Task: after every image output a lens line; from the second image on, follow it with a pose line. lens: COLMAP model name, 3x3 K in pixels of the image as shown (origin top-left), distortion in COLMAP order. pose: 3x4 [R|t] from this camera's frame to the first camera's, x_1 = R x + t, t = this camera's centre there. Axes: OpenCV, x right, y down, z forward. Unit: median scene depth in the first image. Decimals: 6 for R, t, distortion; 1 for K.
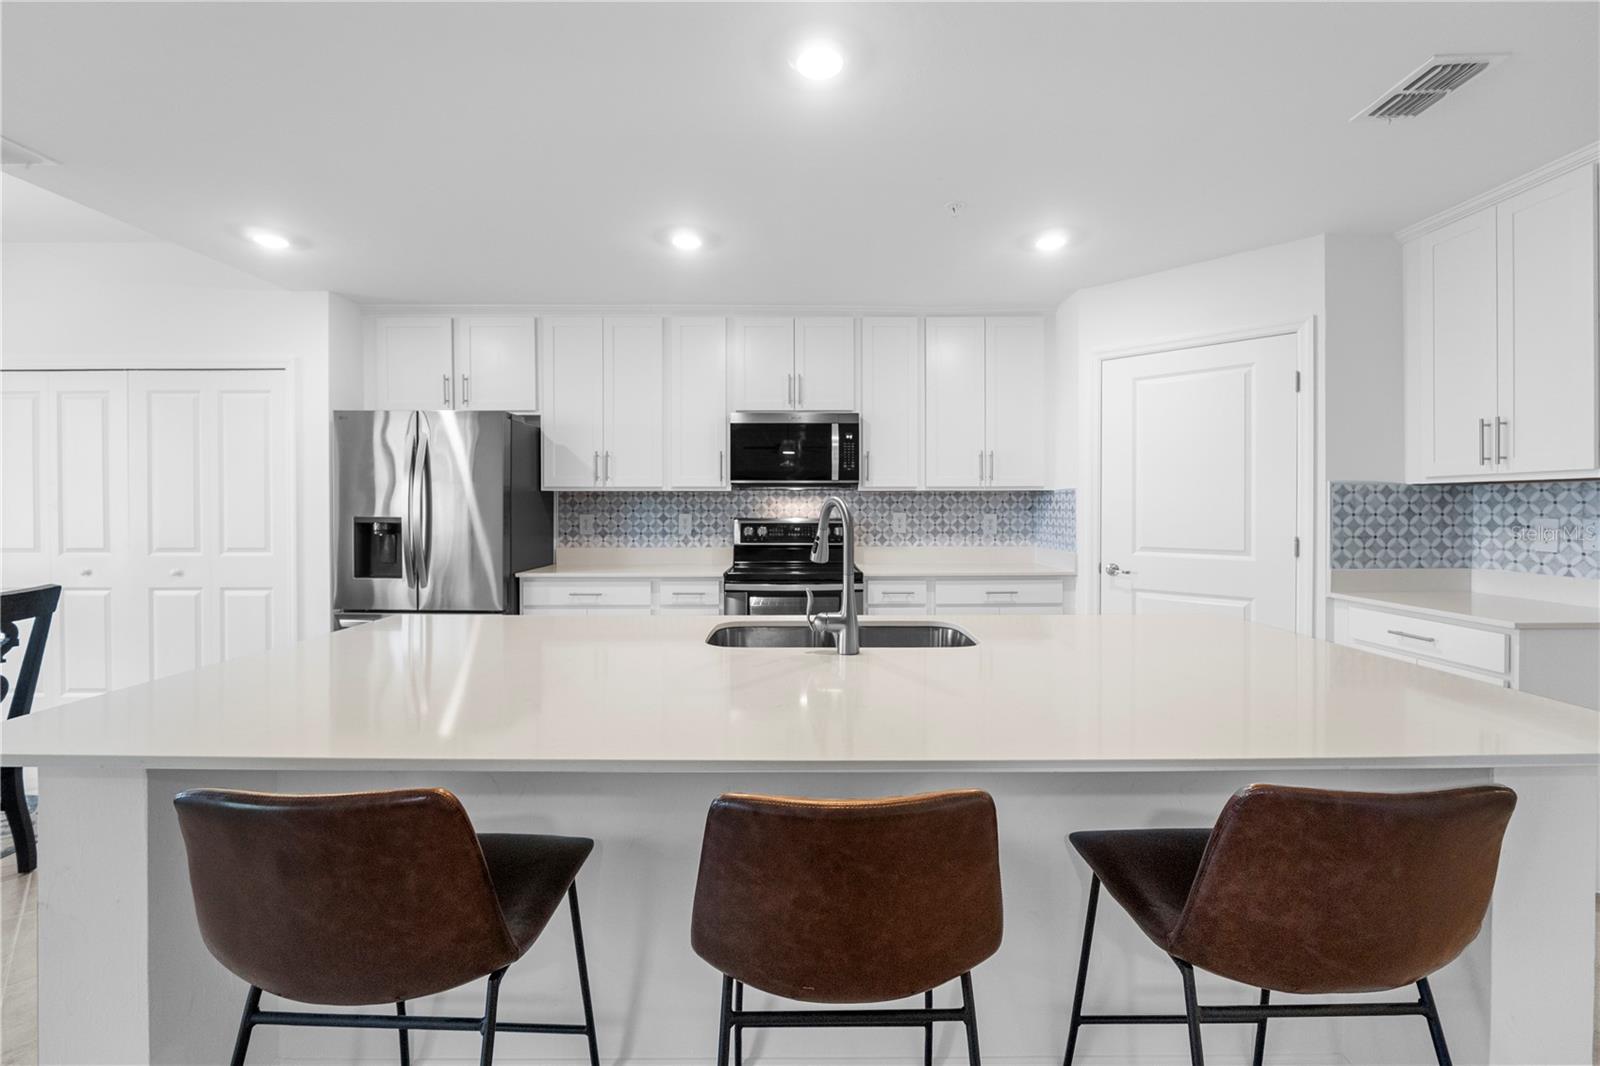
lens RADIAL K [[680.7, 0, 762.7], [0, 680.7, 506.3], [0, 0, 1]] dist [0.000086, -0.000541]
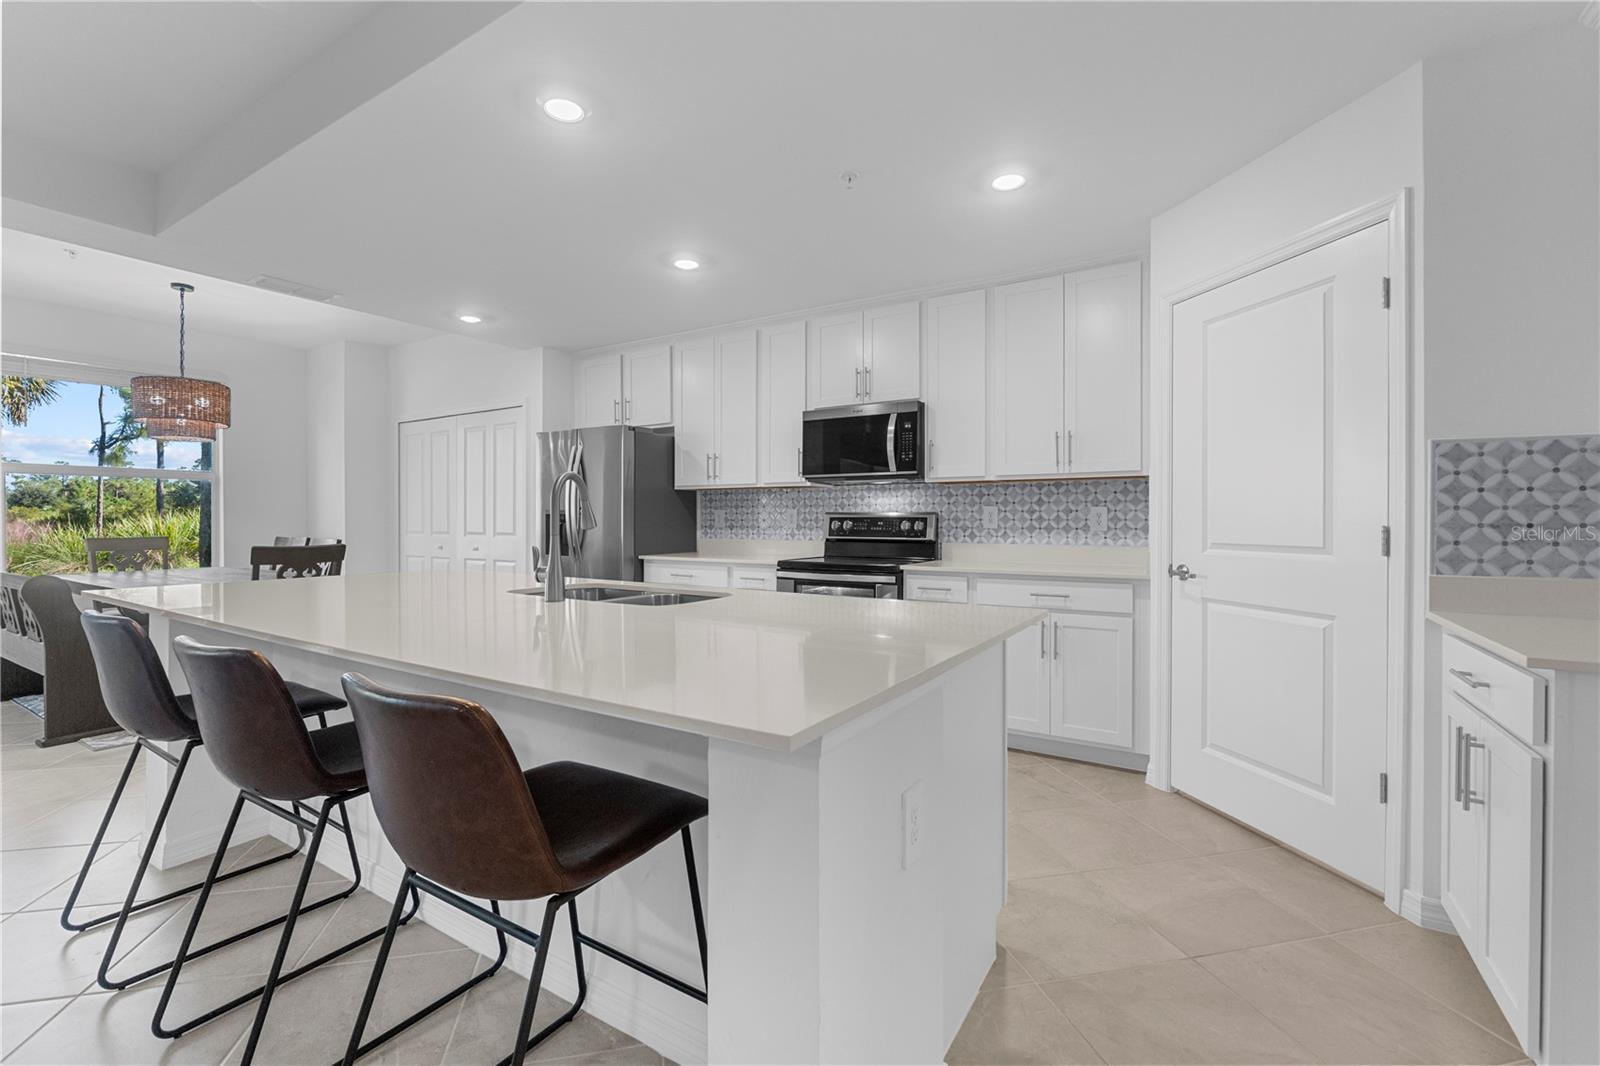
lens RADIAL K [[680.7, 0, 787.6], [0, 680.7, 523.3], [0, 0, 1]] dist [0.000086, -0.000541]
pose [[0.846431, 0.005568, -0.532469, 0.493074], [-0.004473, 0.999984, 0.003346, 0.032767], [0.532479, -0.000450, 0.846443, 0.094577]]
